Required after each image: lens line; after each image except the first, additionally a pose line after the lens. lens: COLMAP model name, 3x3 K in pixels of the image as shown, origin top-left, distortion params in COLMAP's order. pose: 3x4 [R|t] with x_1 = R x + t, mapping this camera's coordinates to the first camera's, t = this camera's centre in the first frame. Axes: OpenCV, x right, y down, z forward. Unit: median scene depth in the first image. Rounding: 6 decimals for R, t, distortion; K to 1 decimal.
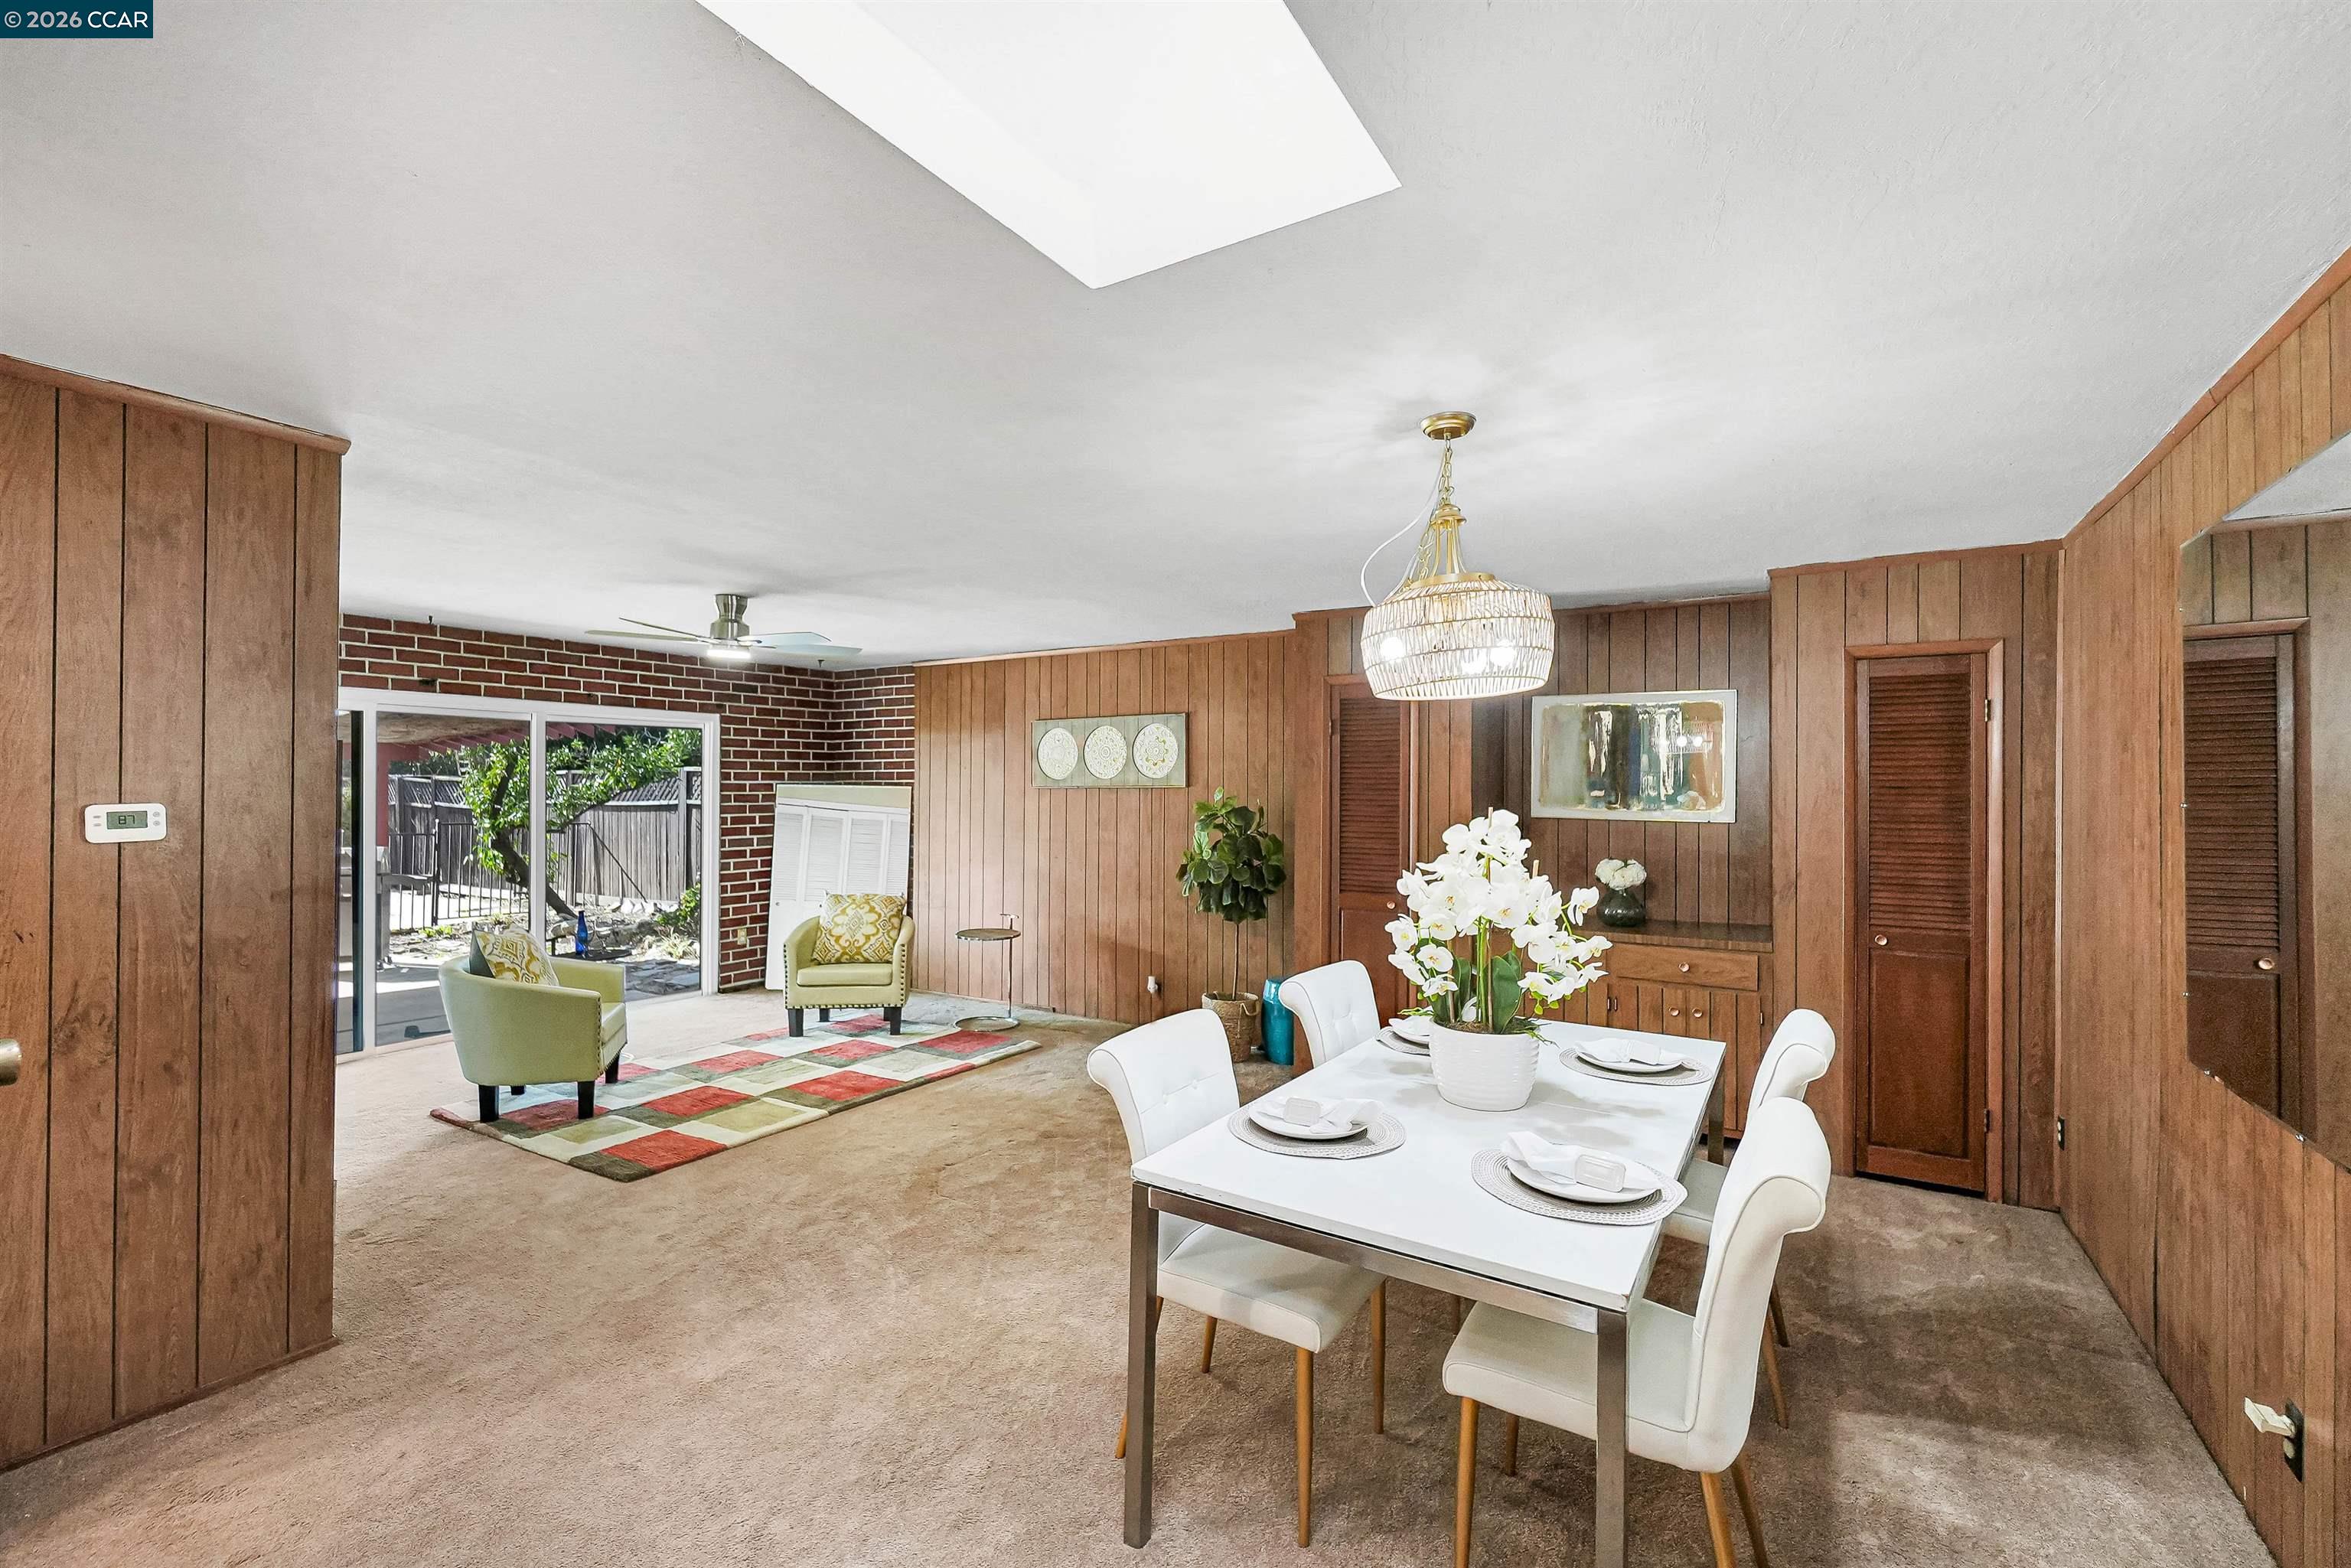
lens RADIAL K [[1019.8, 0, 1173.6], [0, 1019.8, 775.3], [0, 0, 1]] dist [-0.005143, 0.001783]
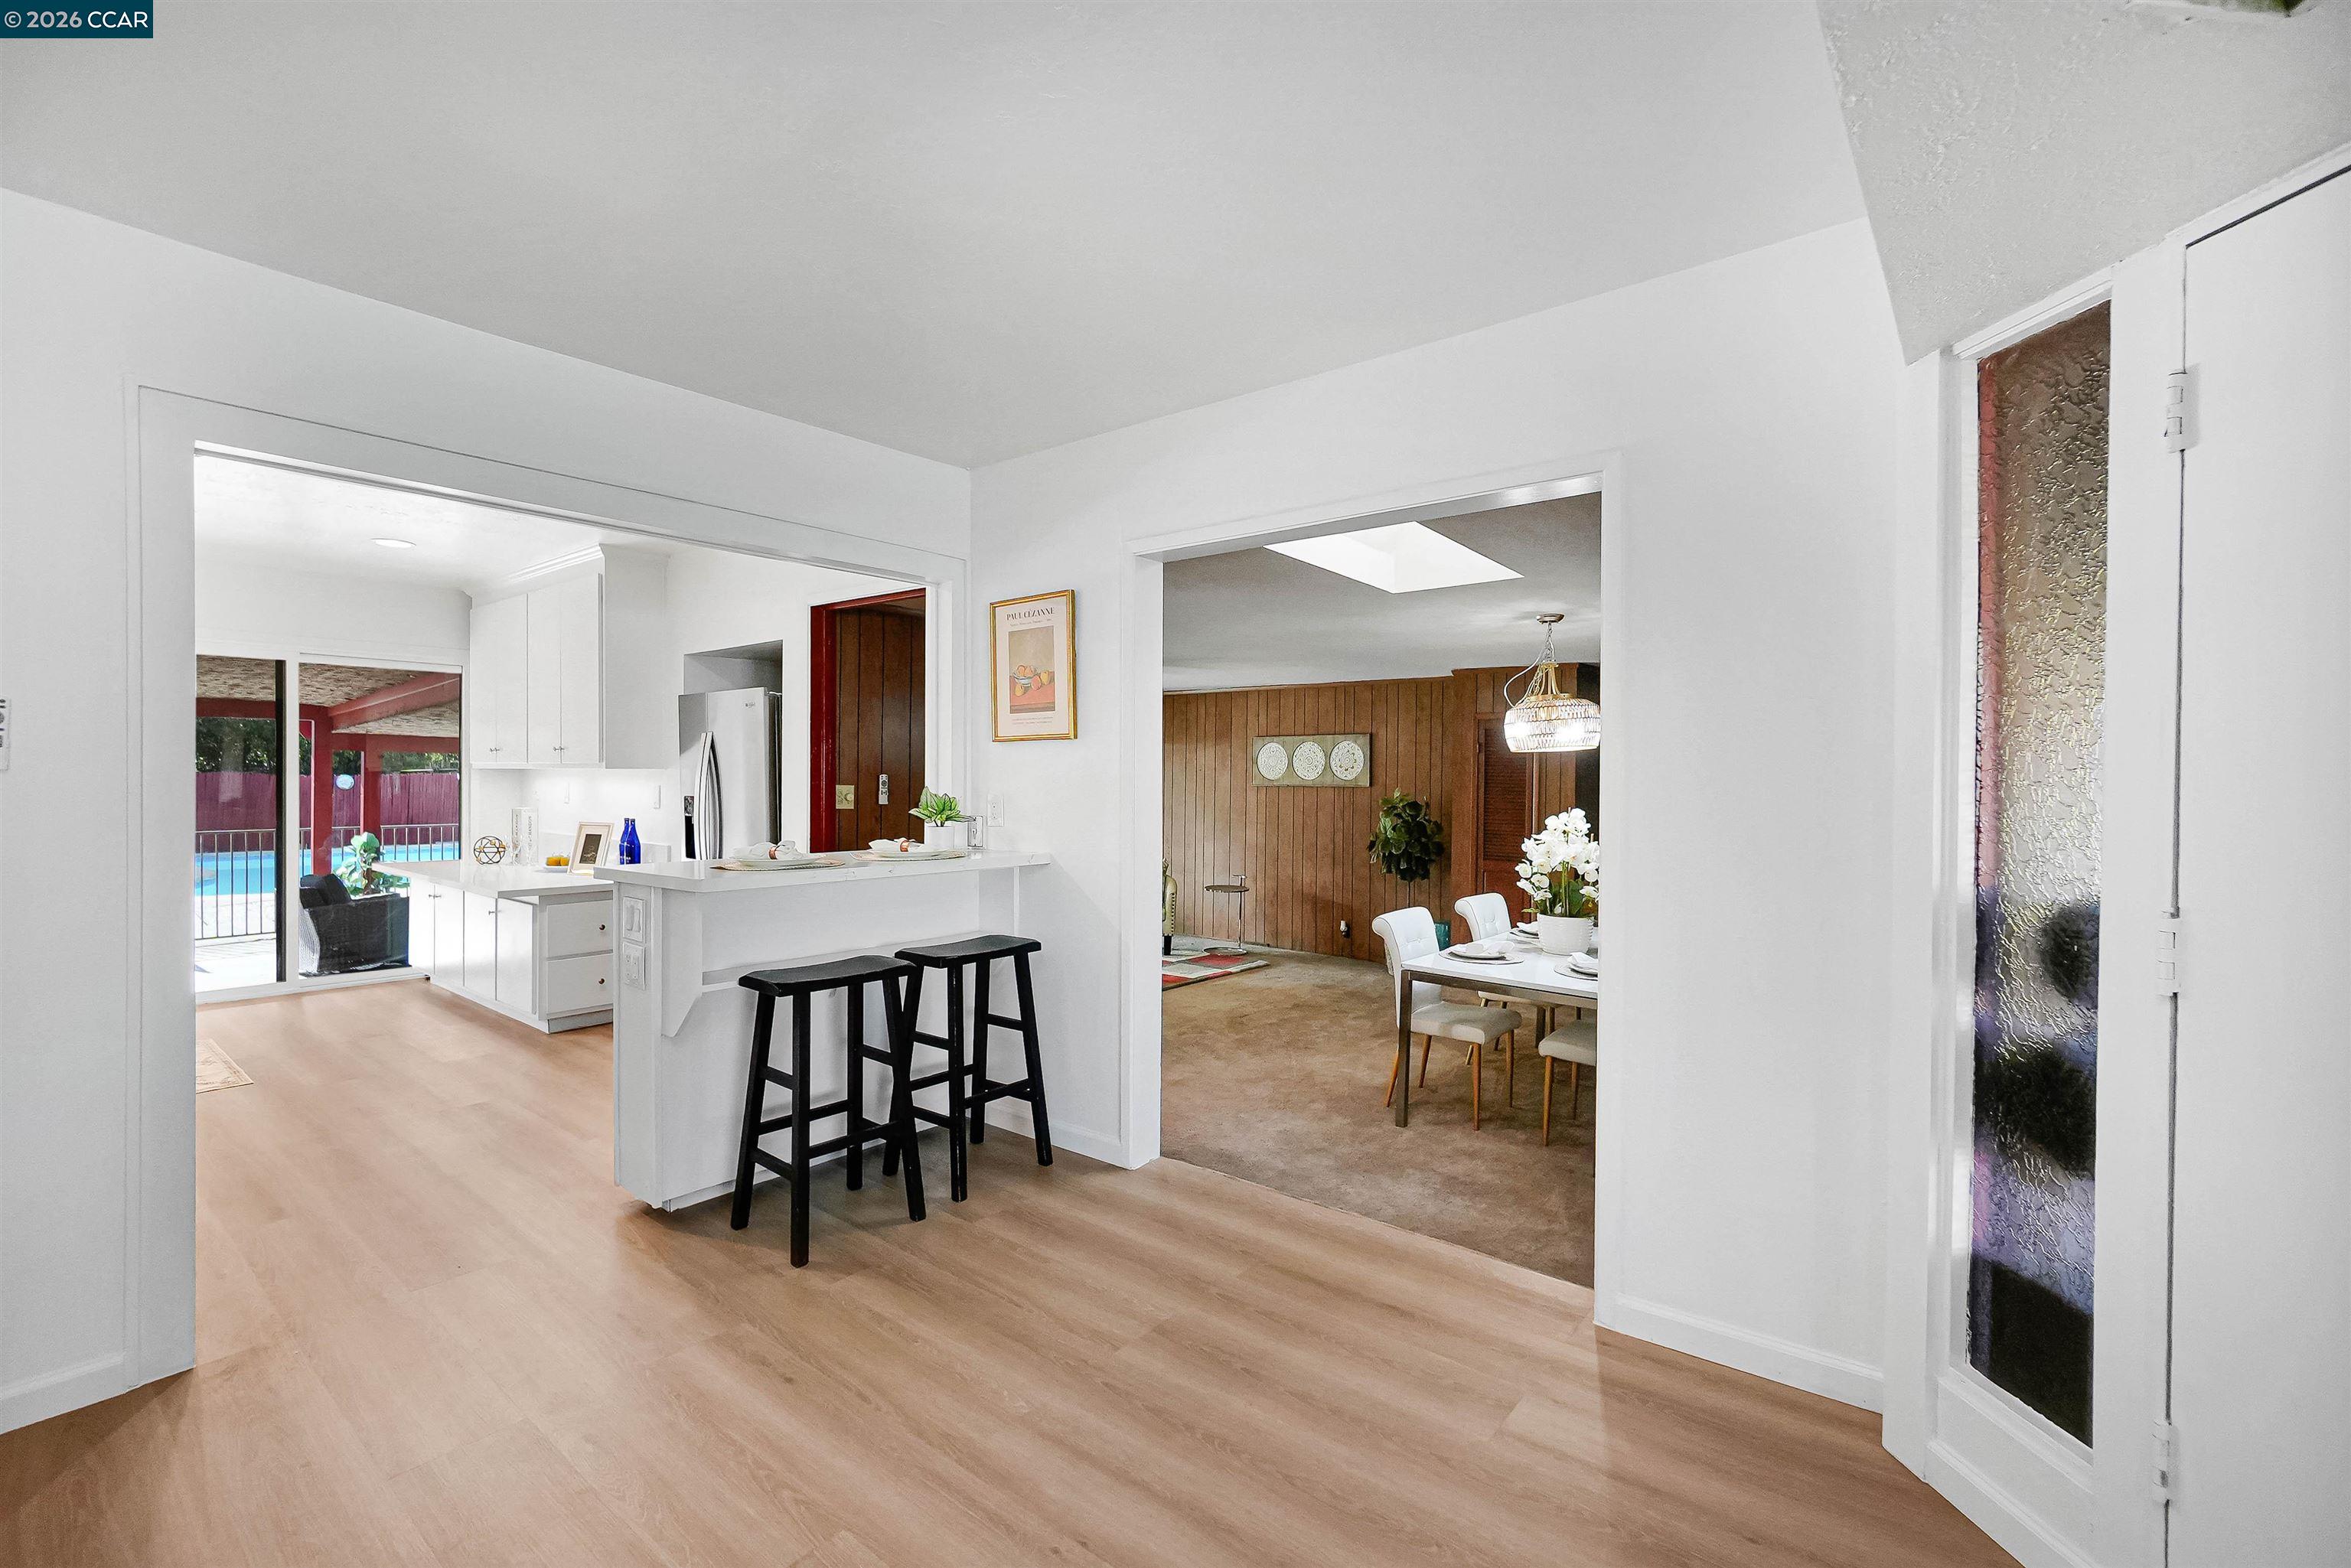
lens RADIAL K [[1019.8, 0, 1186.8], [0, 1019.8, 782.8], [0, 0, 1]] dist [-0.005143, 0.001783]
pose [[0.994310, 0.006263, -0.106345, -0.093906], [-0.004061, 0.999773, 0.020908, -0.023182], [0.106452, -0.020357, 0.994109, -0.447188]]
